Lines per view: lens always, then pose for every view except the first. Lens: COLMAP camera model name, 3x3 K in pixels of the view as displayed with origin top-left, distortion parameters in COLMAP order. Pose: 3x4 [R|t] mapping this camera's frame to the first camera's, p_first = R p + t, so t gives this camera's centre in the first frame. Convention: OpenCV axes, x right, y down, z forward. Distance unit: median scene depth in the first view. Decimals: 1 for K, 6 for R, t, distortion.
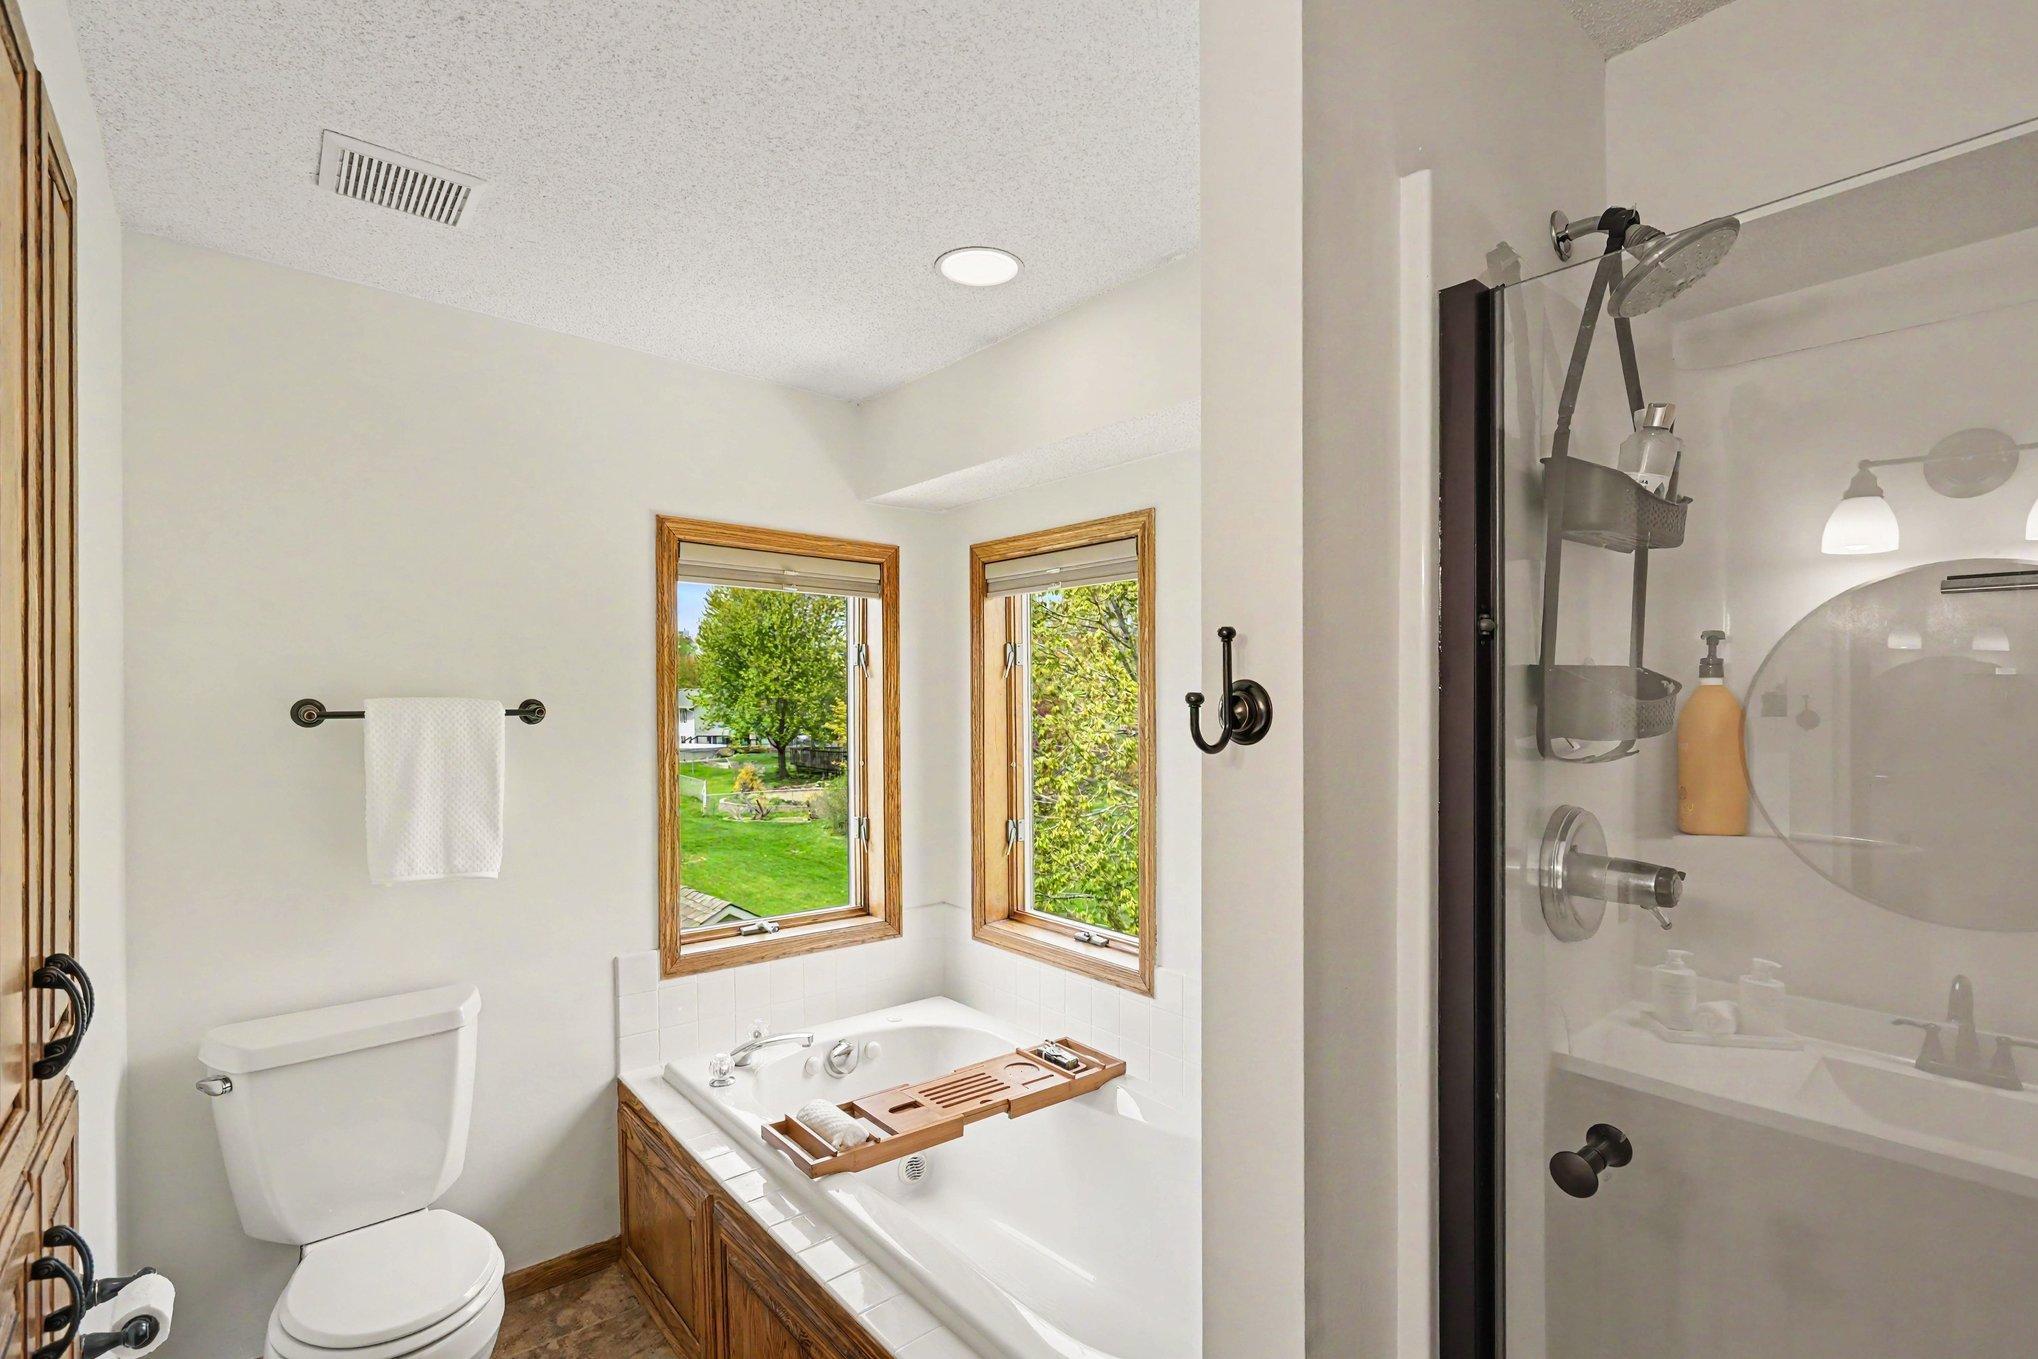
lens RADIAL K [[916.5, 0, 1013.1], [0, 916.5, 721.8], [0, 0, 1]] dist [-0.017491, -0.000559]
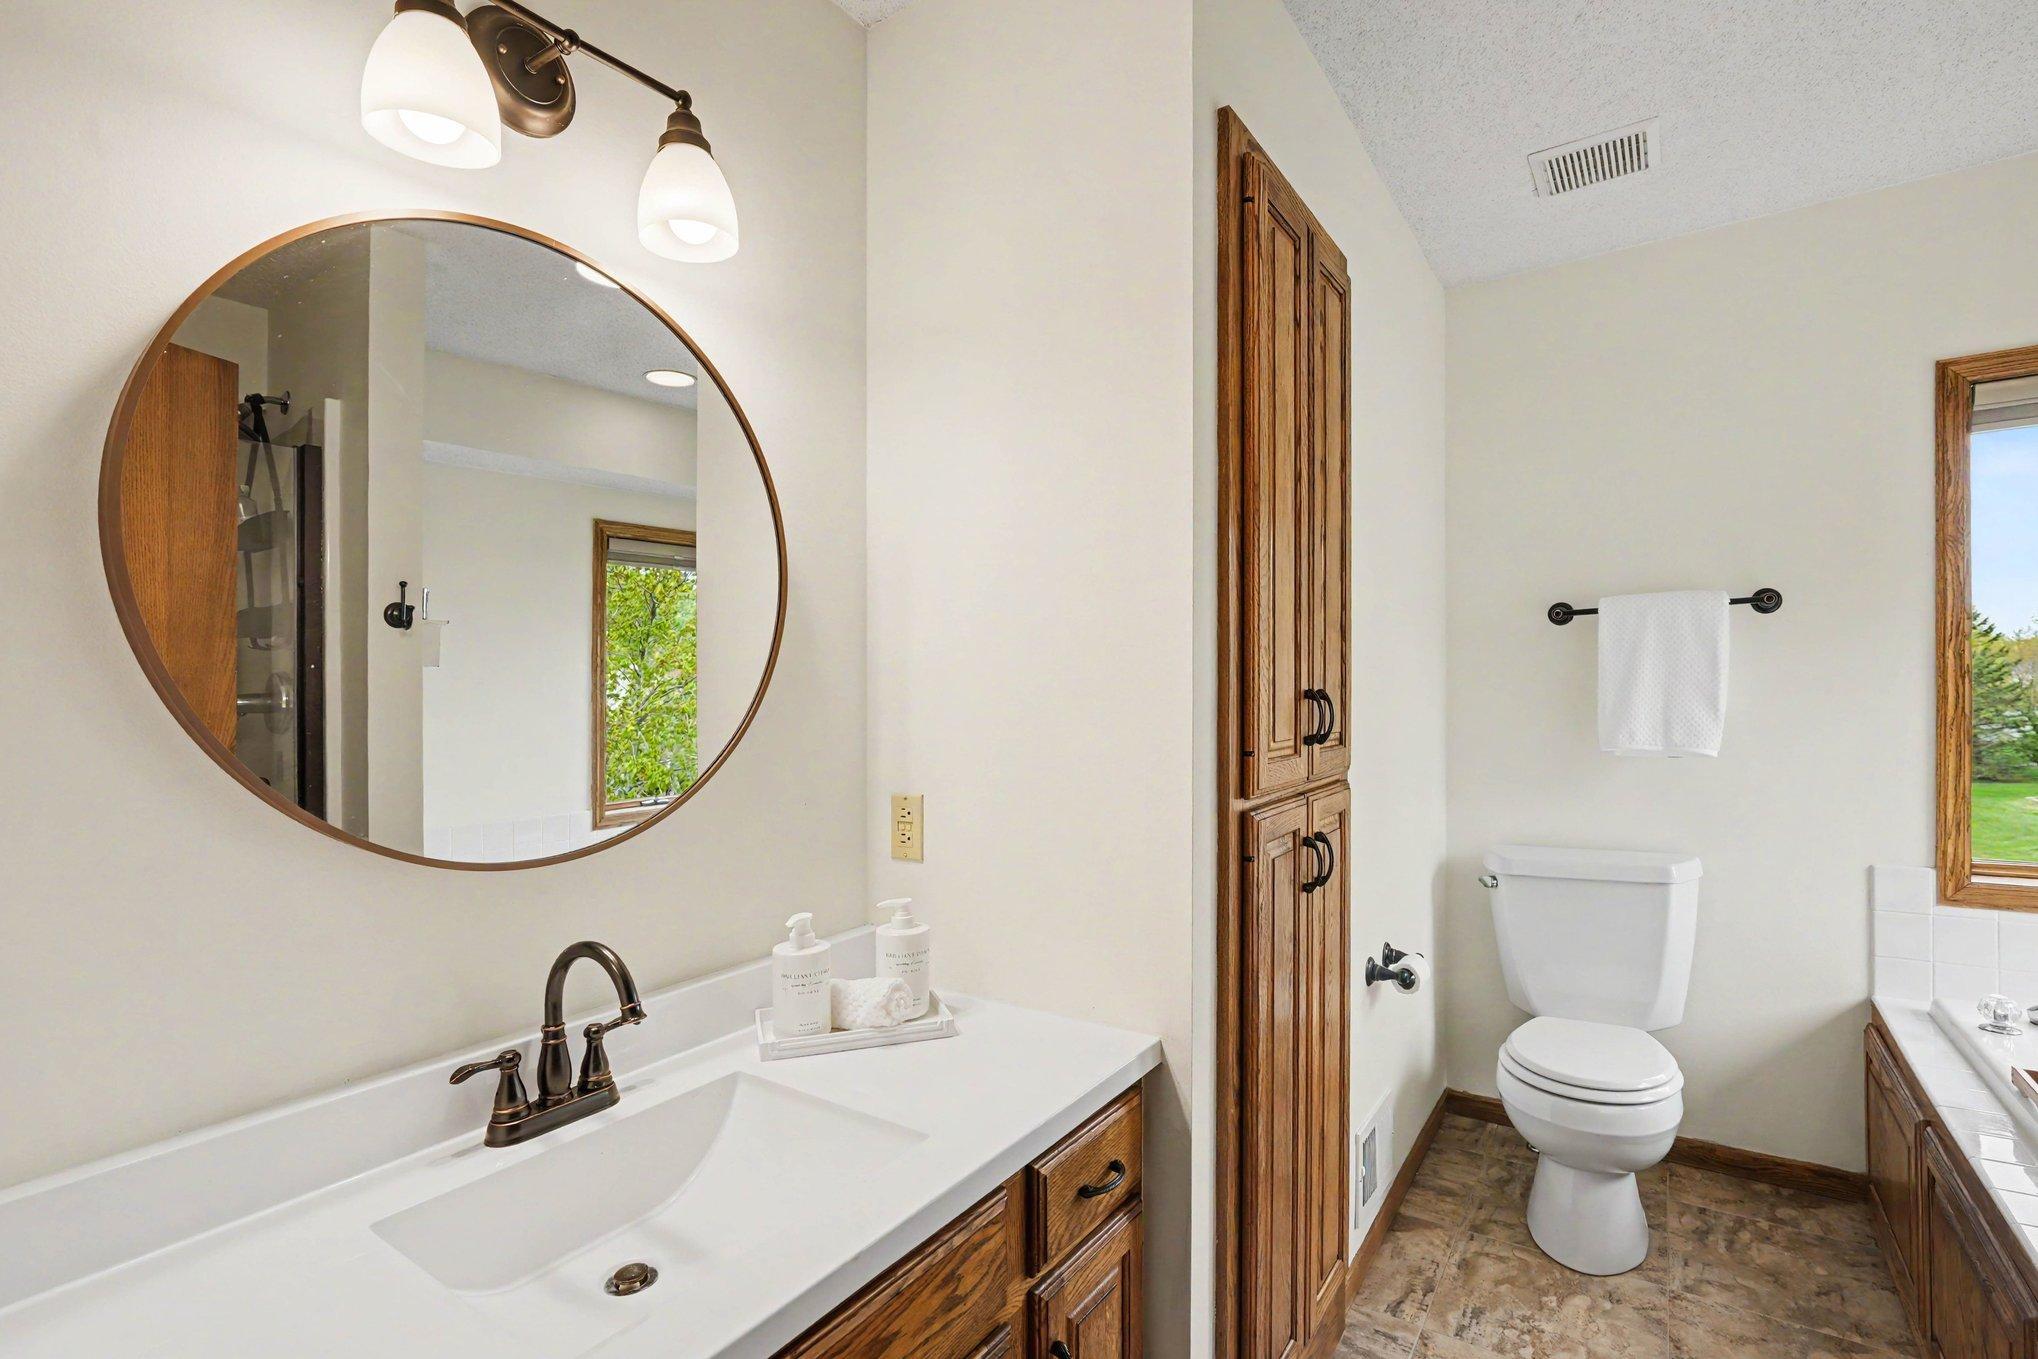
lens RADIAL K [[916.5, 0, 1013.1], [0, 916.5, 721.8], [0, 0, 1]] dist [-0.017491, -0.000559]
pose [[0.235991, 0.008720, -0.971716, 0.268027], [0.005044, 0.999935, 0.010198, 0.117729], [0.971742, -0.007308, 0.235932, -0.043311]]
